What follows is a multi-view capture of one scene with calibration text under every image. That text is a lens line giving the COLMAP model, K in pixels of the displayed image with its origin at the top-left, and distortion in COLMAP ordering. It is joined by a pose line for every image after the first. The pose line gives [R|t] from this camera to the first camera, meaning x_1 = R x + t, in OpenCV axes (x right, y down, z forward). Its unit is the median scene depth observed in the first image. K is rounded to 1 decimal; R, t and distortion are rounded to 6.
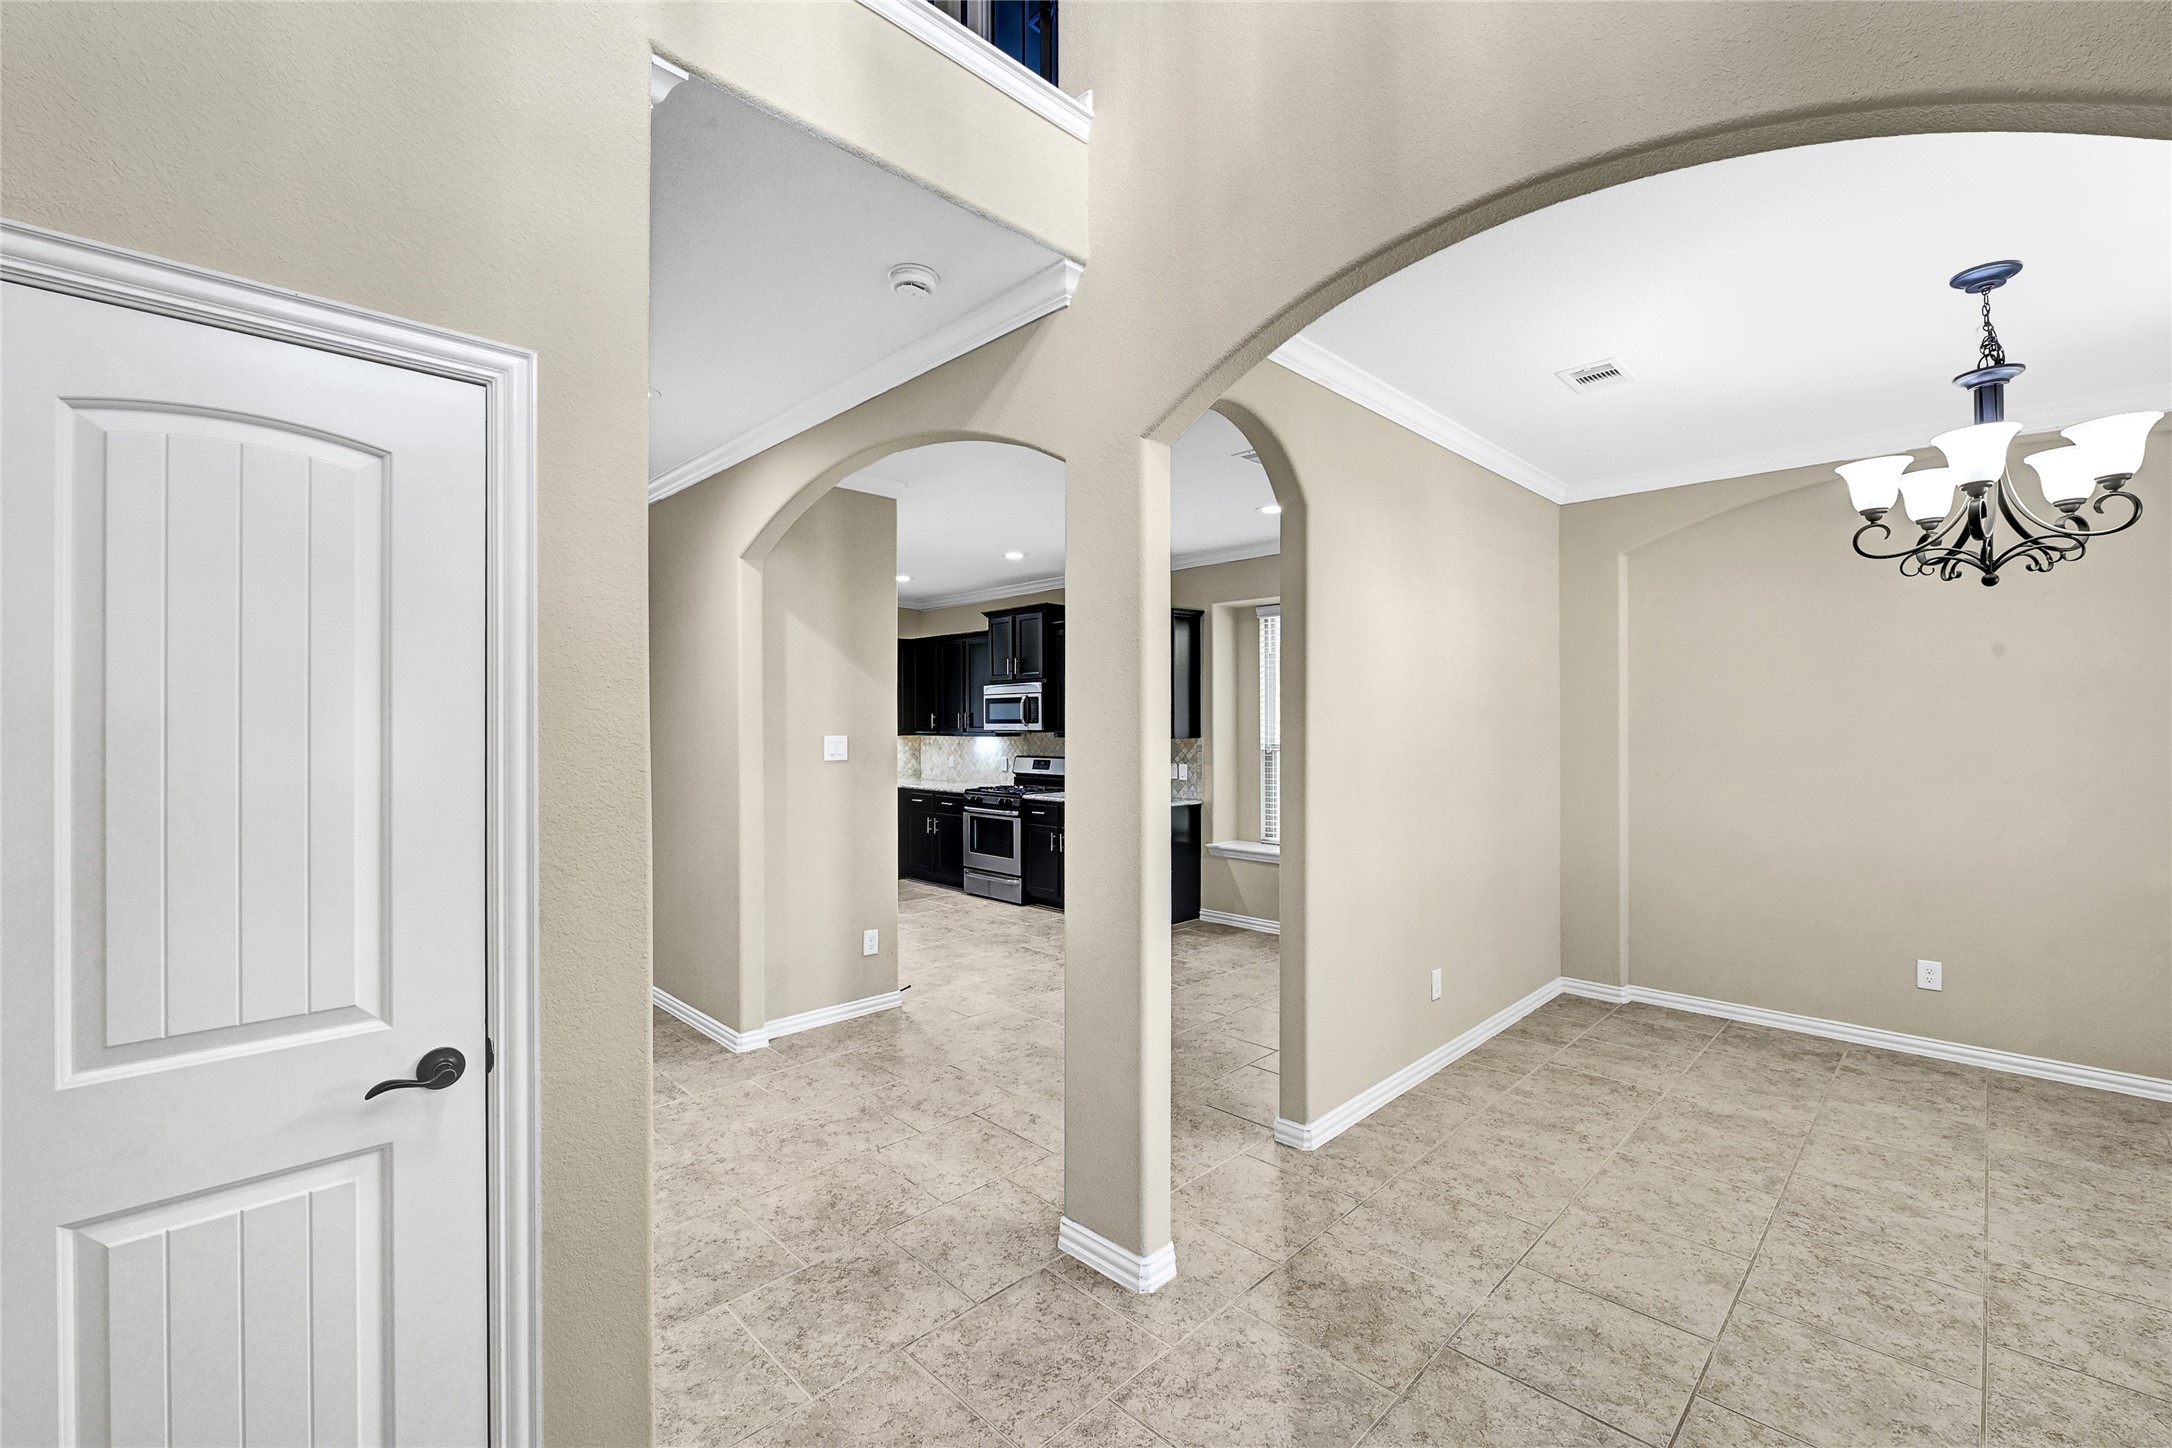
lens RADIAL K [[888.5, 0, 1073.8], [0, 888.5, 720.8], [0, 0, 1]] dist [-0.006599, -0.000075]
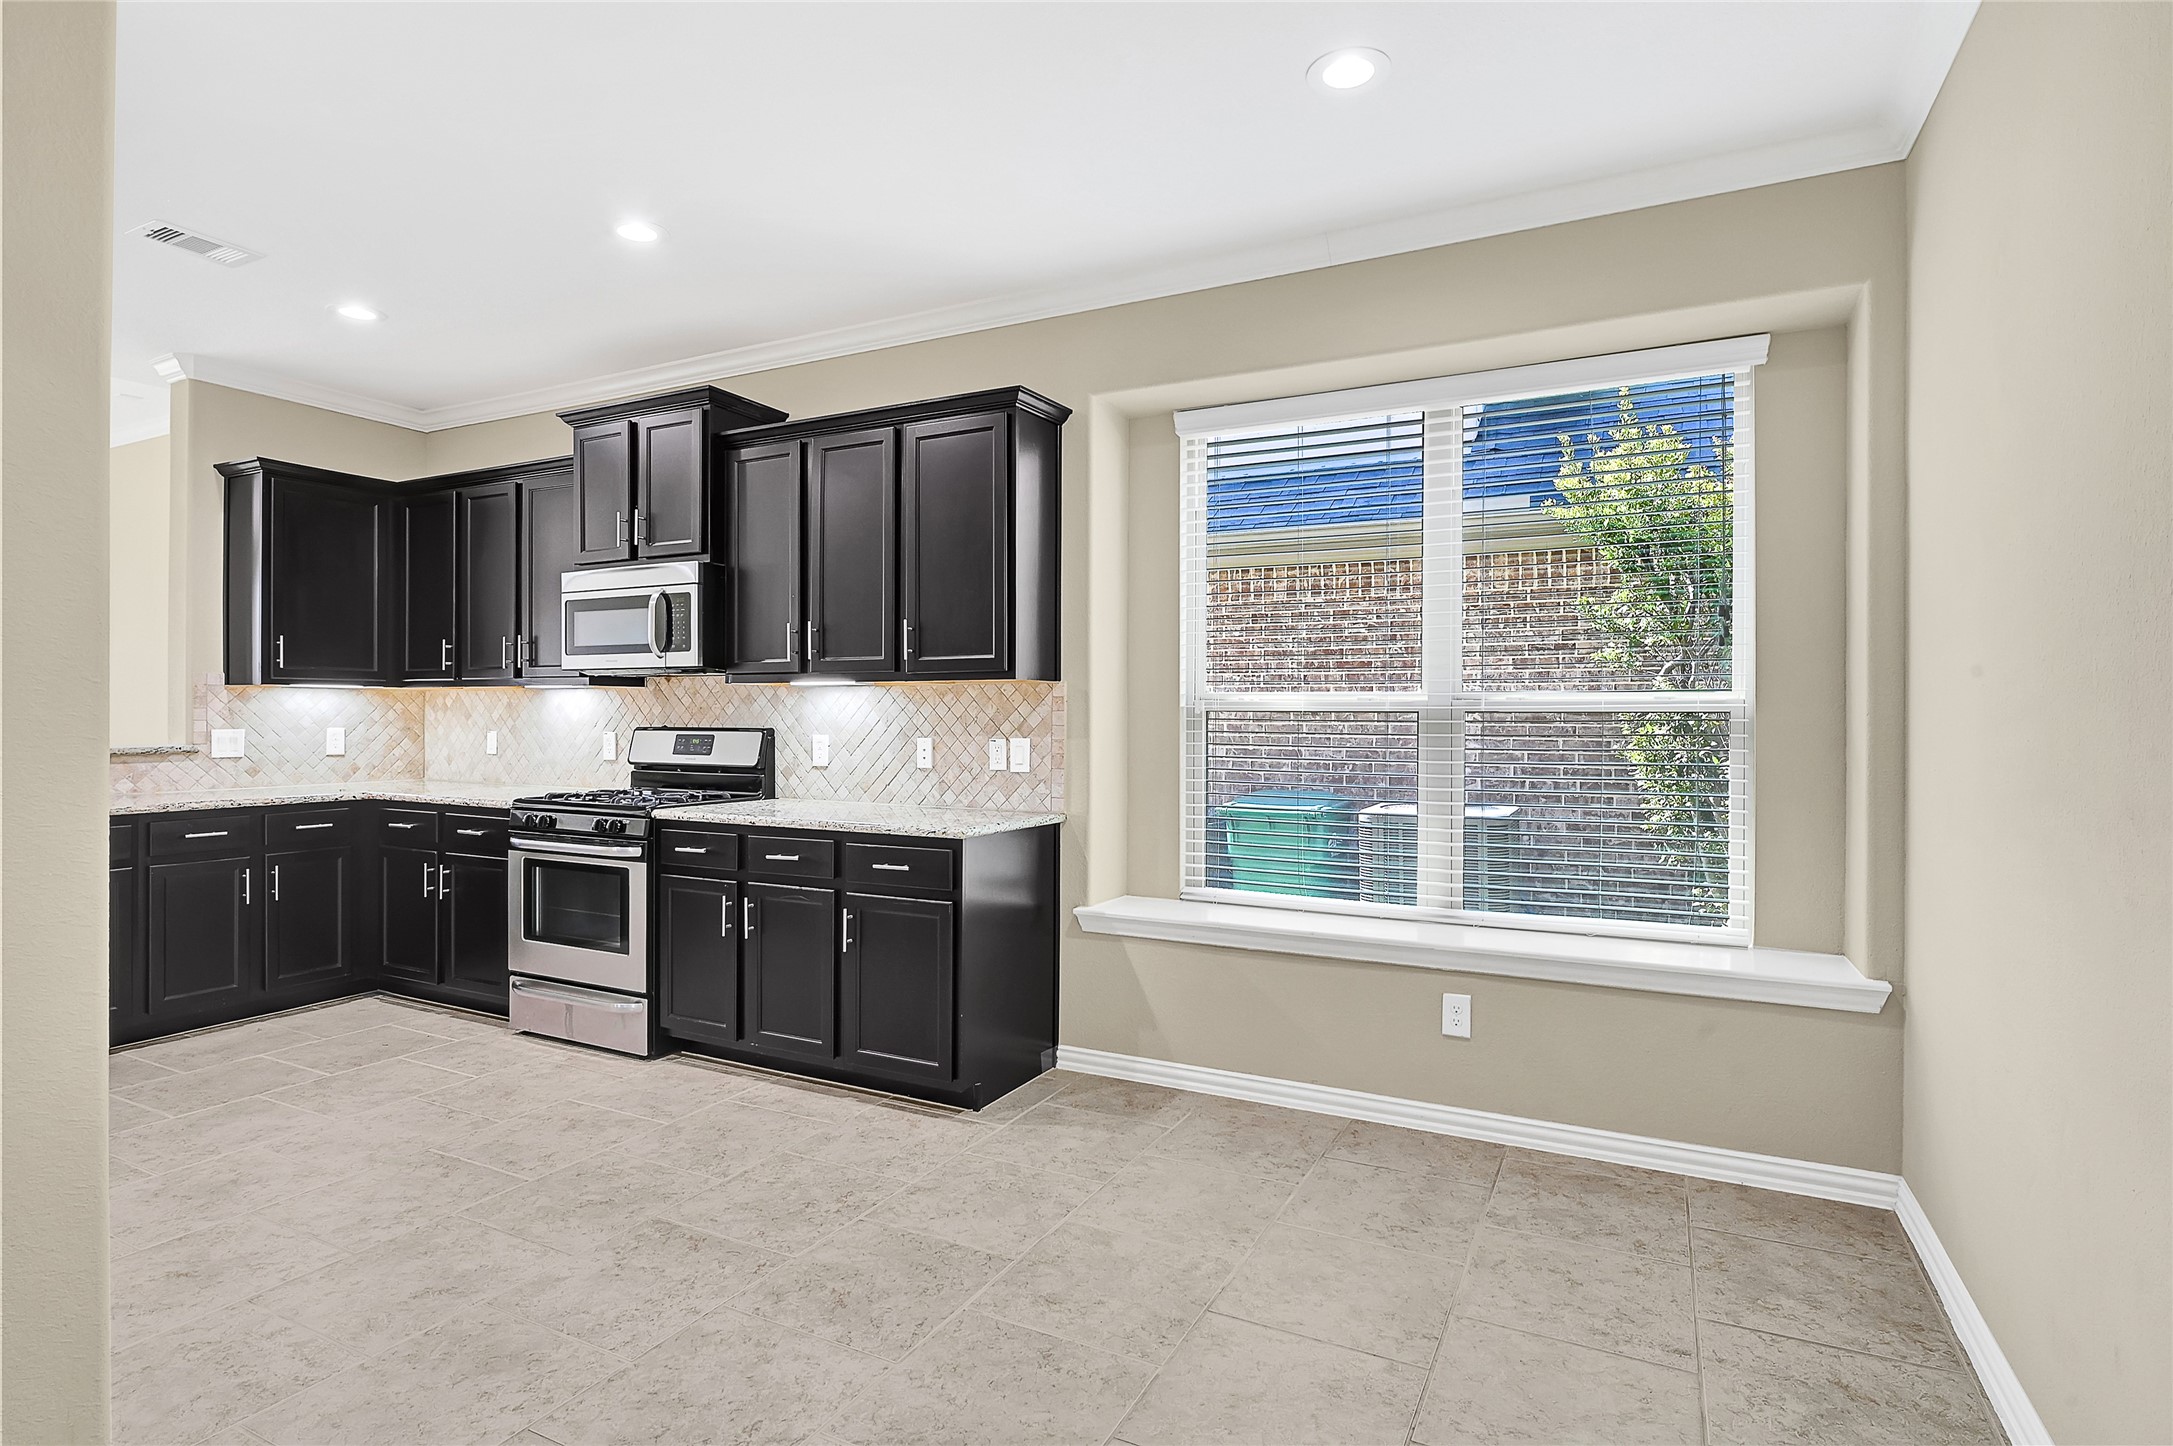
lens RADIAL K [[1098.5, 0, 1086.5], [0, 1098.5, 723.0], [0, 0, 1]] dist [-0.014521, -0.000062]
pose [[0.946506, 0.006276, 0.322625, -0.032148], [-0.009936, 0.999904, 0.009699, 0.036180], [-0.322533, -0.012386, 0.946477, 0.457091]]
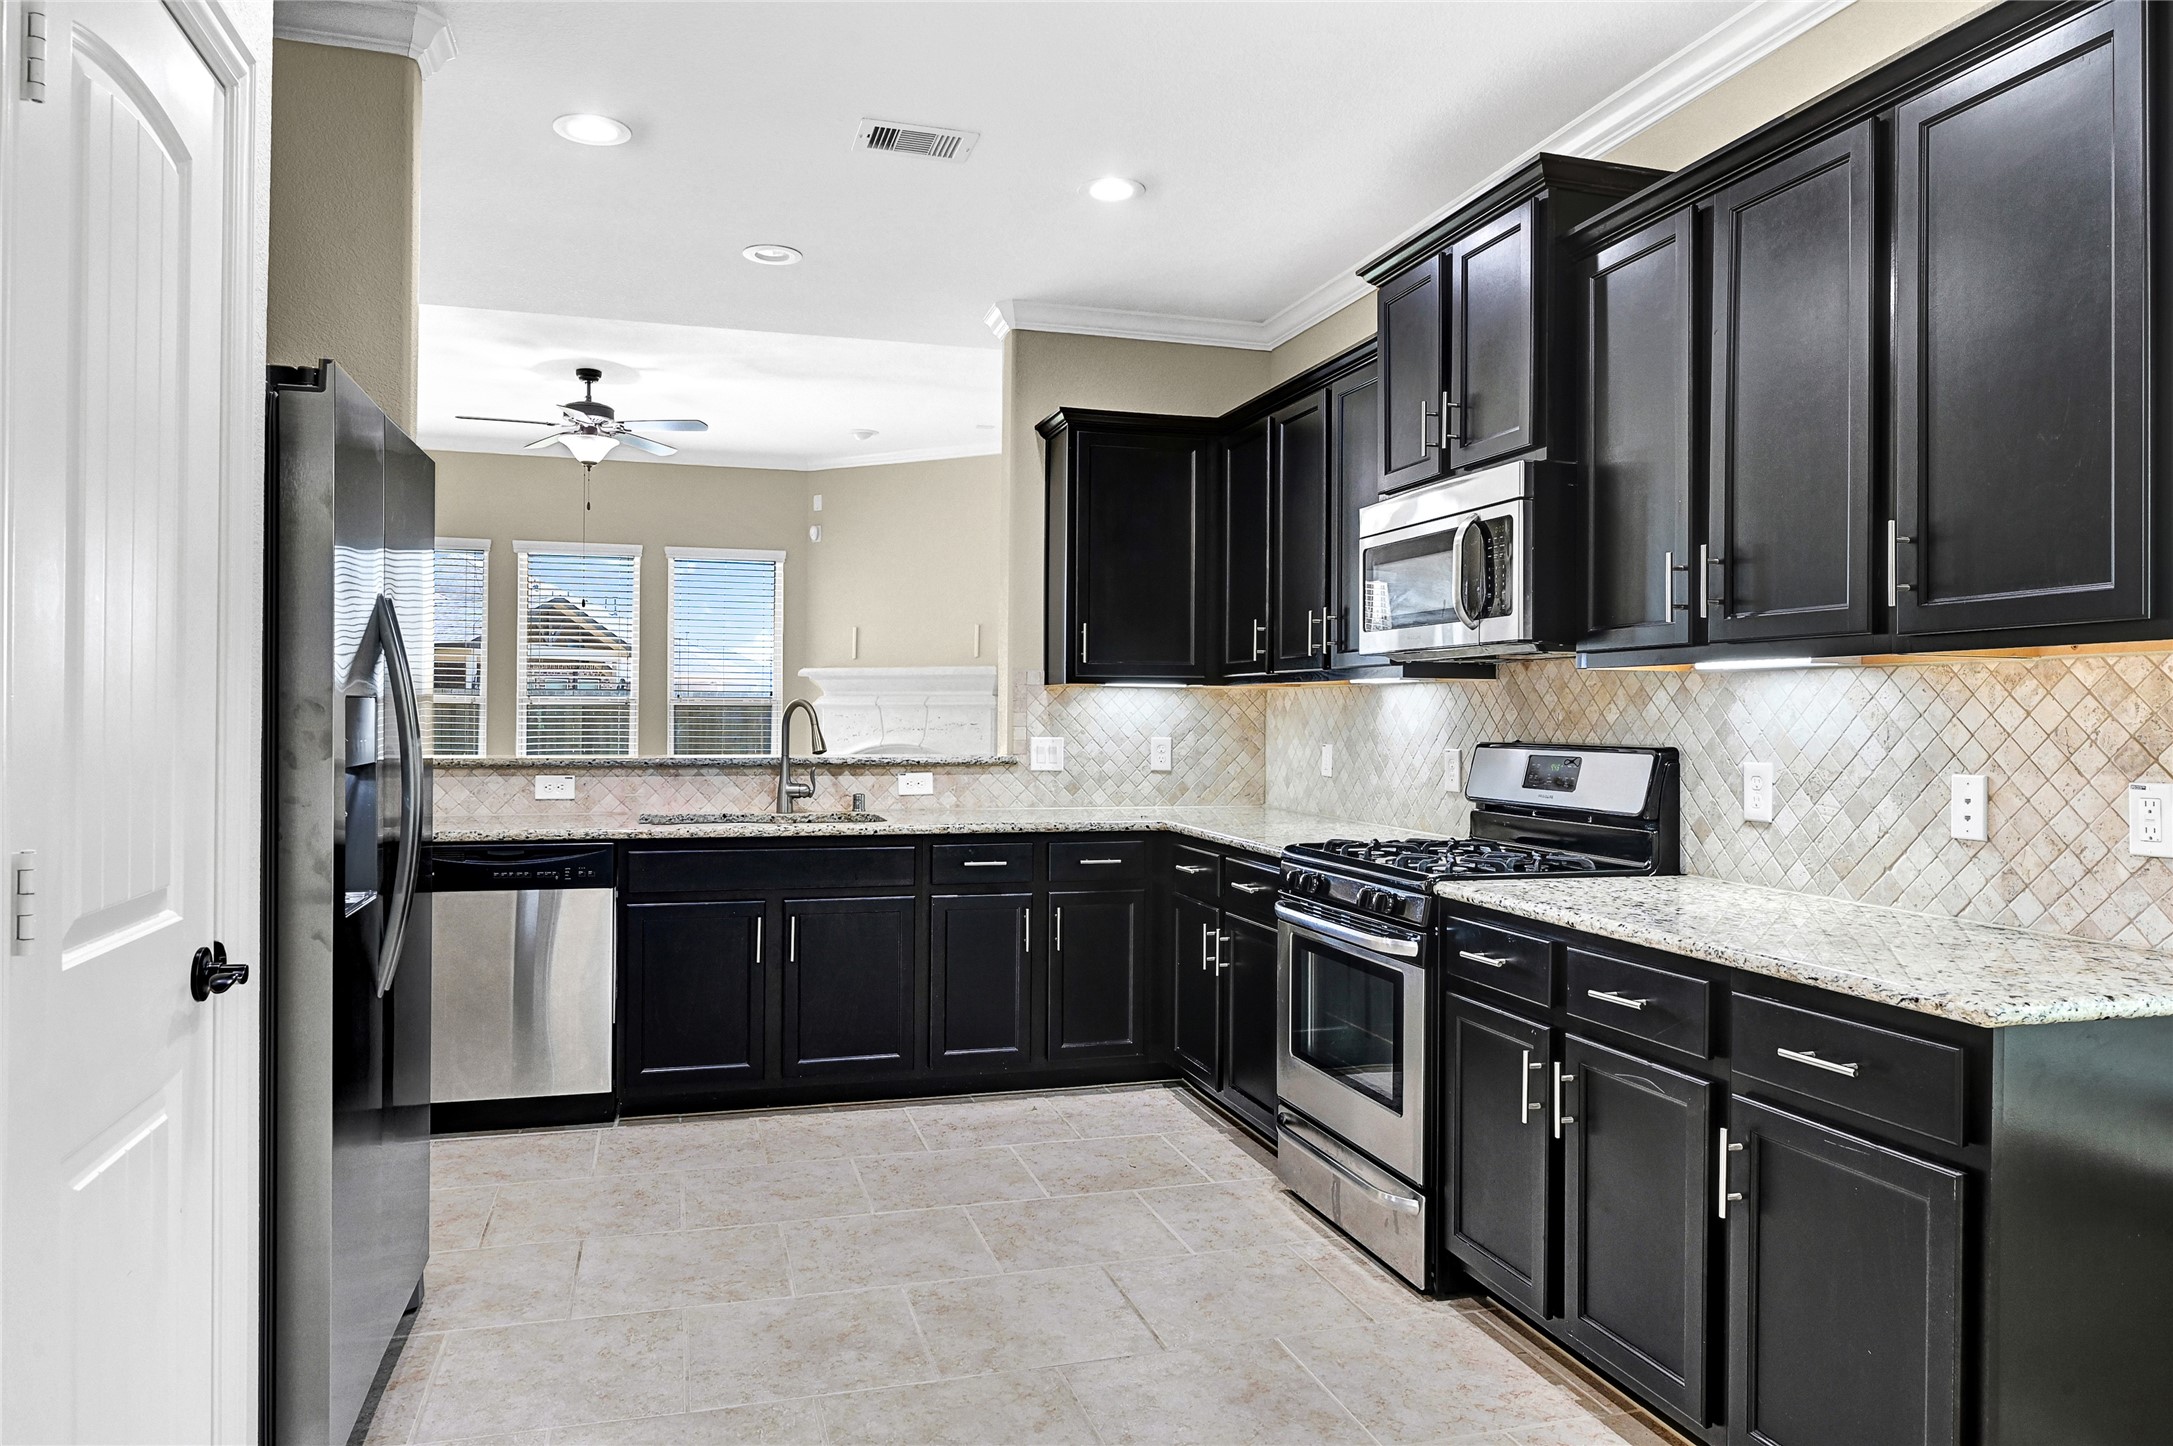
lens RADIAL K [[1416.0, 0, 1080.3], [0, 1416.0, 713.6], [0, 0, 1]] dist [-0.001145, -0.000587]
pose [[0.884884, 0.011487, -0.465669, 0.049530], [-0.010827, 0.999933, 0.004091, 0.036285], [0.465685, 0.001422, 0.884949, 0.636303]]
